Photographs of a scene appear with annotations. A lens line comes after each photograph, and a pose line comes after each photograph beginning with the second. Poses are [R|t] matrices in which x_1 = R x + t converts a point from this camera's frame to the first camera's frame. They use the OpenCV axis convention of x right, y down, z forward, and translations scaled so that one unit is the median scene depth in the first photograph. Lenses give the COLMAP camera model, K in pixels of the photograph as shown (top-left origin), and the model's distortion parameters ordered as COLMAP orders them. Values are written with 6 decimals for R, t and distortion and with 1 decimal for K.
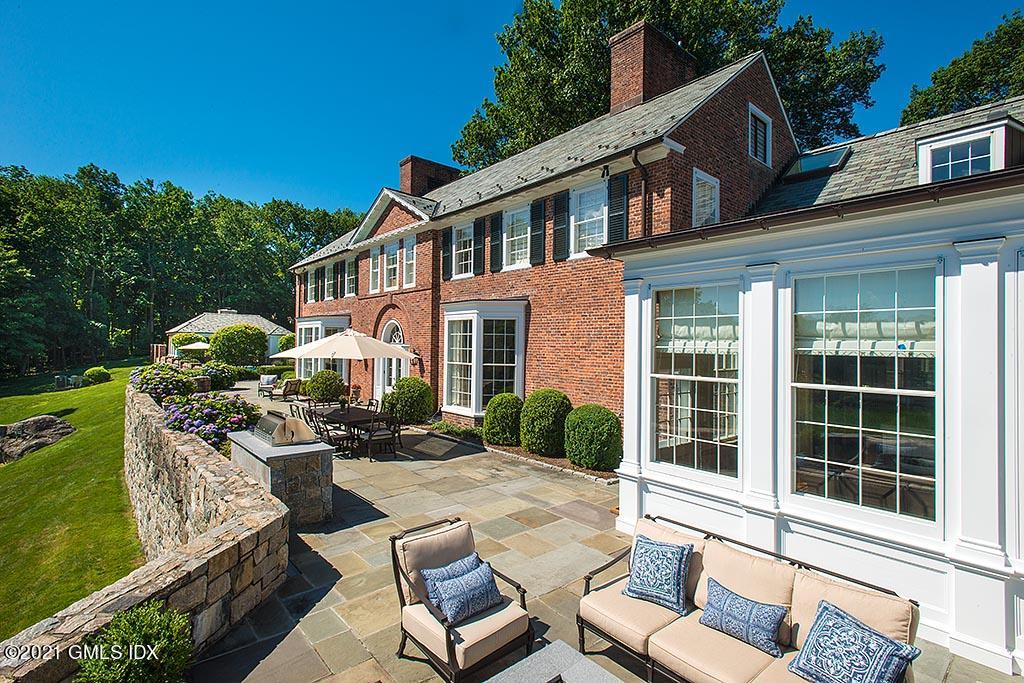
lens RADIAL K [[488.2, 0, 542.9], [0, 488.2, 338.8], [0, 0, 1]] dist [0.013094, -0.000462]
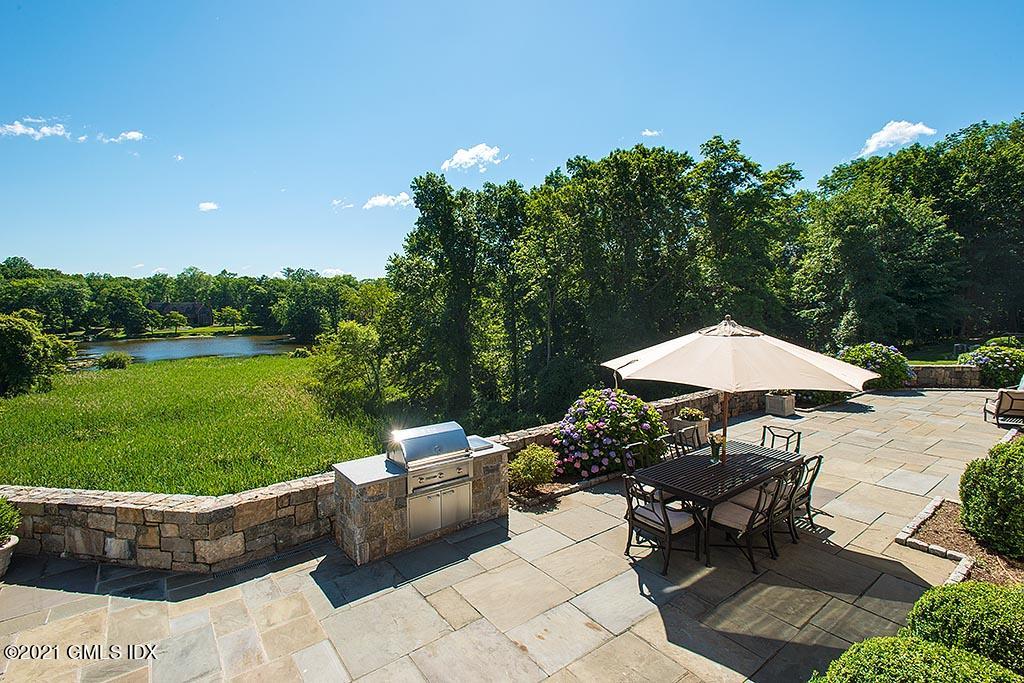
lens RADIAL K [[488.2, 0, 507.1], [0, 488.2, 338.8], [0, 0, 1]] dist [0.013094, -0.000462]
pose [[-0.130368, 0.066731, -0.989217, 0.269049], [0.021948, 0.997682, 0.064409, -0.055146], [0.991223, -0.013314, -0.131530, 1.073294]]
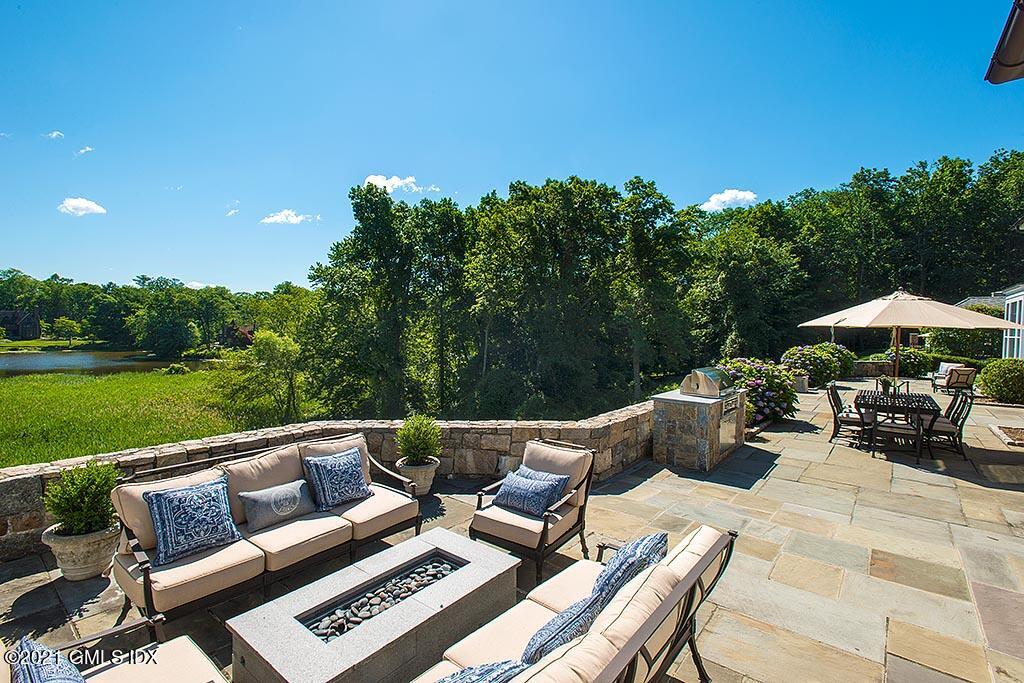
lens RADIAL K [[488.2, 0, 486.8], [0, 488.2, 342.5], [0, 0, 1]] dist [0.013094, -0.000462]
pose [[0.111027, 0.021772, -0.993579, 0.416435], [-0.004272, 0.999761, 0.021430, 0.060388], [0.993808, 0.001865, 0.111093, 0.336277]]
